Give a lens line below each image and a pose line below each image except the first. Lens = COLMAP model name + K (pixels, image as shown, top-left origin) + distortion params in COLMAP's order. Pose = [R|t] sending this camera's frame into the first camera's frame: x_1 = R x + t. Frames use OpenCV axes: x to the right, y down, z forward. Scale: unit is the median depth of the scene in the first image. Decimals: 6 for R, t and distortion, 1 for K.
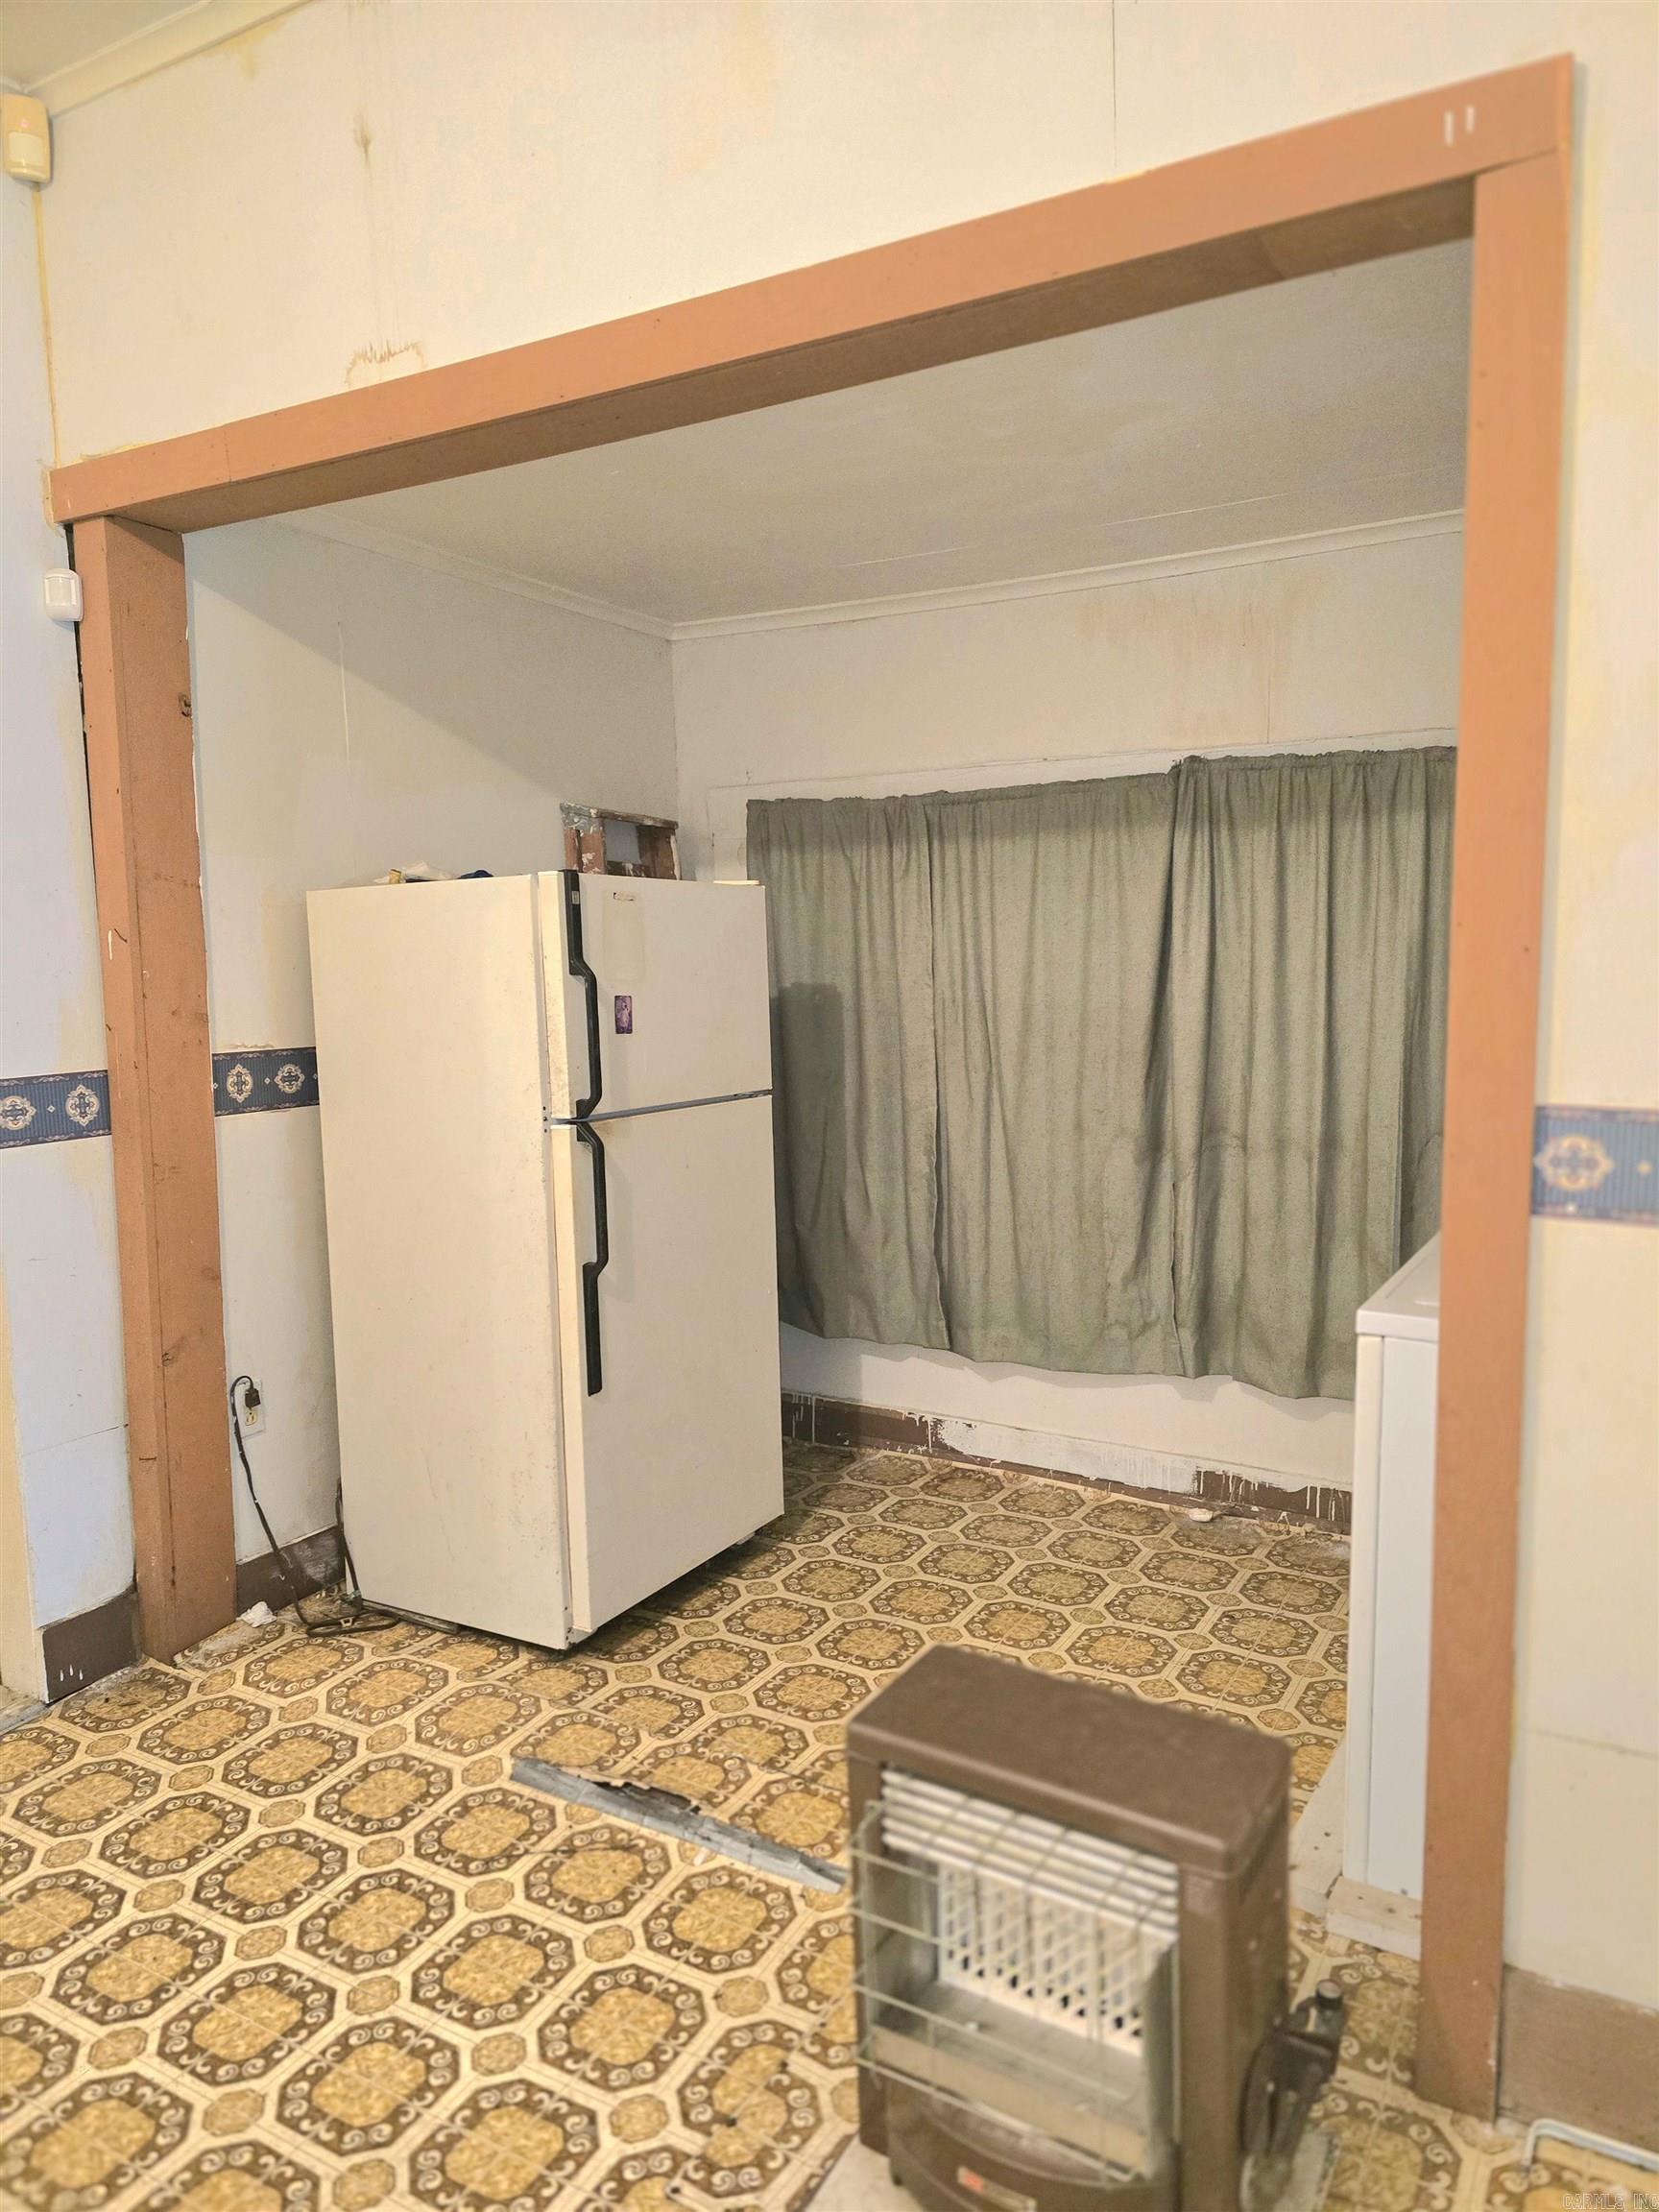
lens RADIAL K [[1488.4, 0, 832.2], [0, 1488.4, 1123.8], [0, 0, 1]] dist [0.074092, -0.060275]
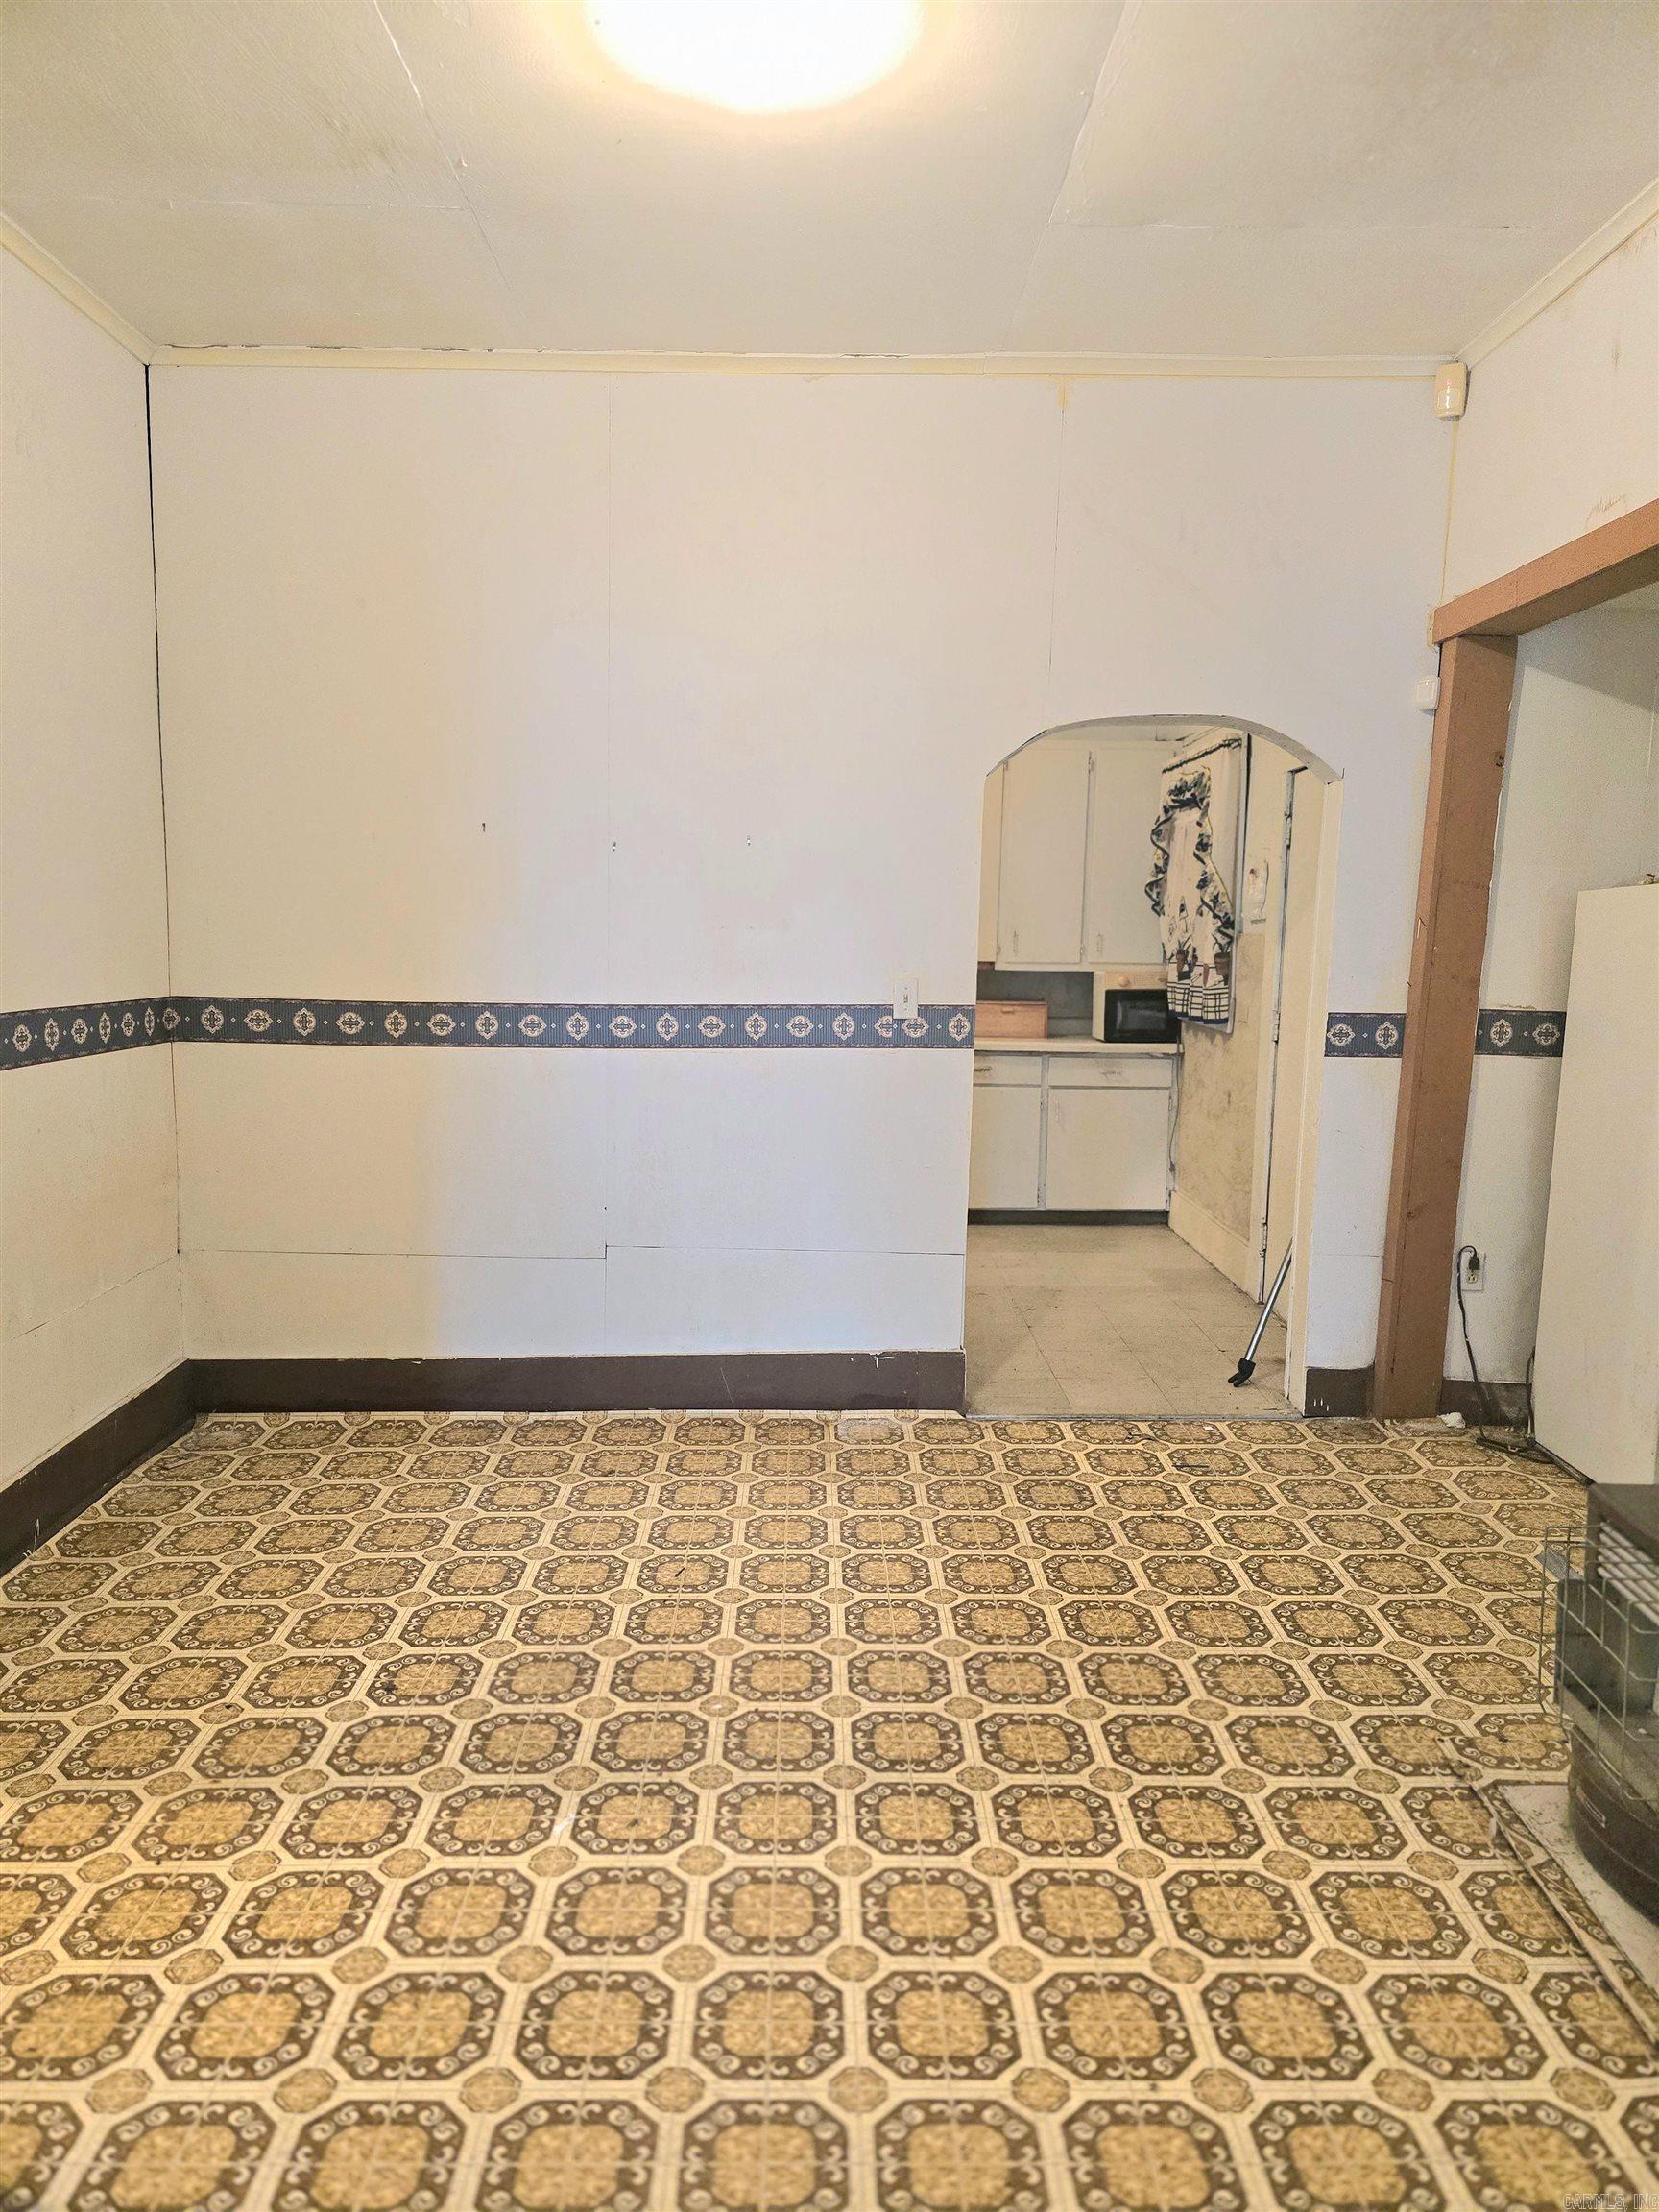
lens RADIAL K [[1510.0, 0, 865.7], [0, 1510.0, 1115.2], [0, 0, 1]] dist [0.108806, -0.124257]
pose [[0.528449, 0.135600, -0.838066, 0.483462], [-0.138241, 0.987731, 0.072647, 0.025826], [0.837634, 0.077465, 0.540711, -0.227516]]
